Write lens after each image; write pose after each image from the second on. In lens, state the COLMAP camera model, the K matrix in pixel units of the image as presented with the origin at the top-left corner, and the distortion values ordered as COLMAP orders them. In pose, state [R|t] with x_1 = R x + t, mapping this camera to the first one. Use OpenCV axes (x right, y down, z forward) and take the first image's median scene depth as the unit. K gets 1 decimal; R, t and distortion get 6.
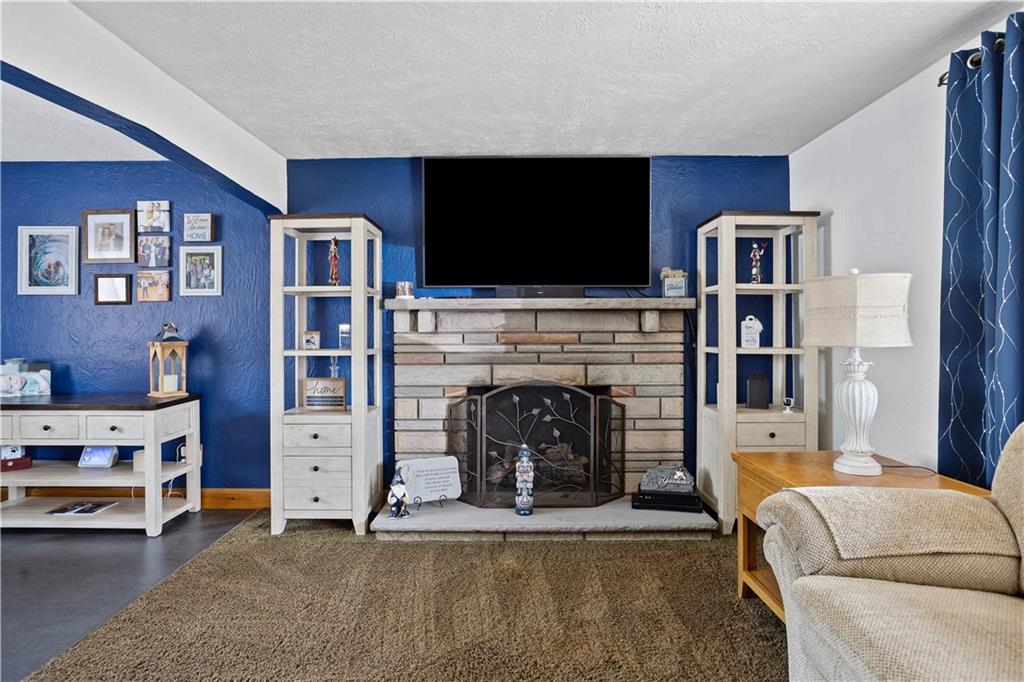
lens RADIAL K [[538.6, 0, 513.8], [0, 538.6, 322.6], [0, 0, 1]] dist [-0.034294, 0.001744]
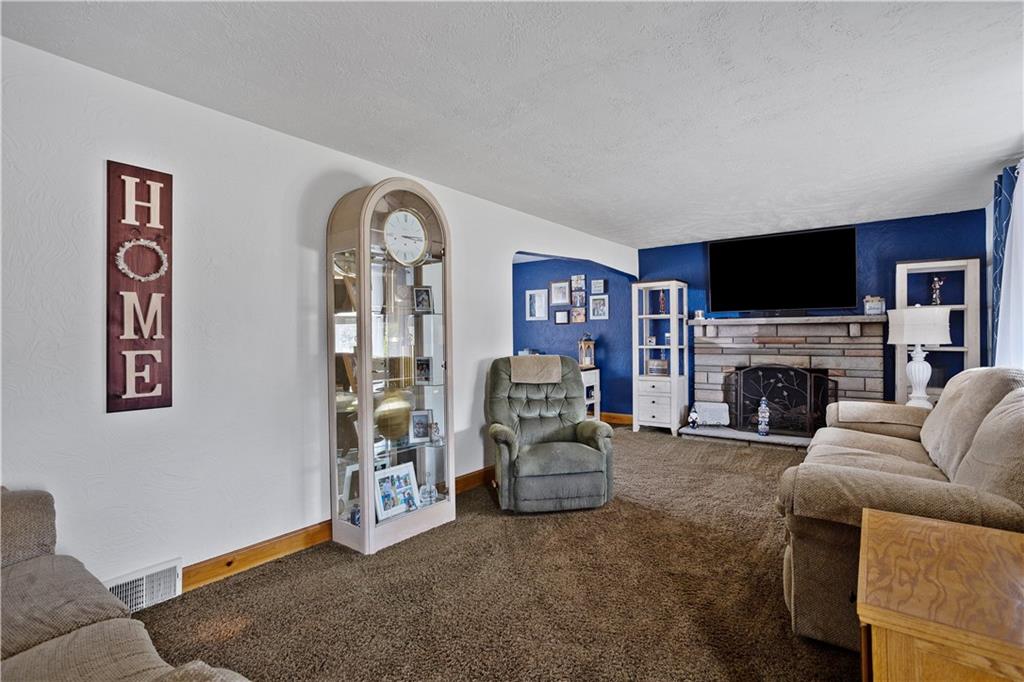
lens RADIAL K [[494.6, 0, 516.1], [0, 494.6, 335.8], [0, 0, 1]] dist [-0.005558, 0.001104]
pose [[0.804027, -0.002364, -0.594589, 0.311991], [0.012575, 0.999836, 0.013029, -0.016450], [0.594460, -0.017953, 0.803925, -0.780201]]
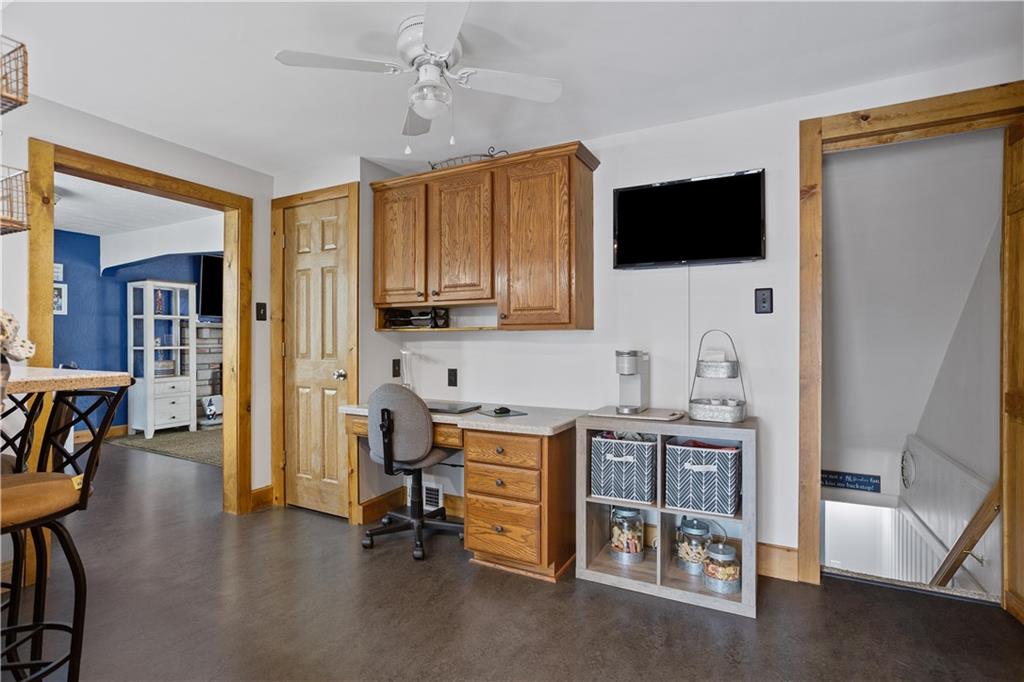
lens RADIAL K [[494.6, 0, 509.0], [0, 494.6, 339.9], [0, 0, 1]] dist [-0.005558, 0.001104]
pose [[0.455966, 0.003281, 0.889991, -1.333560], [-0.022232, 0.999723, 0.007704, -0.016119], [-0.889720, -0.023299, 0.455912, -0.938538]]
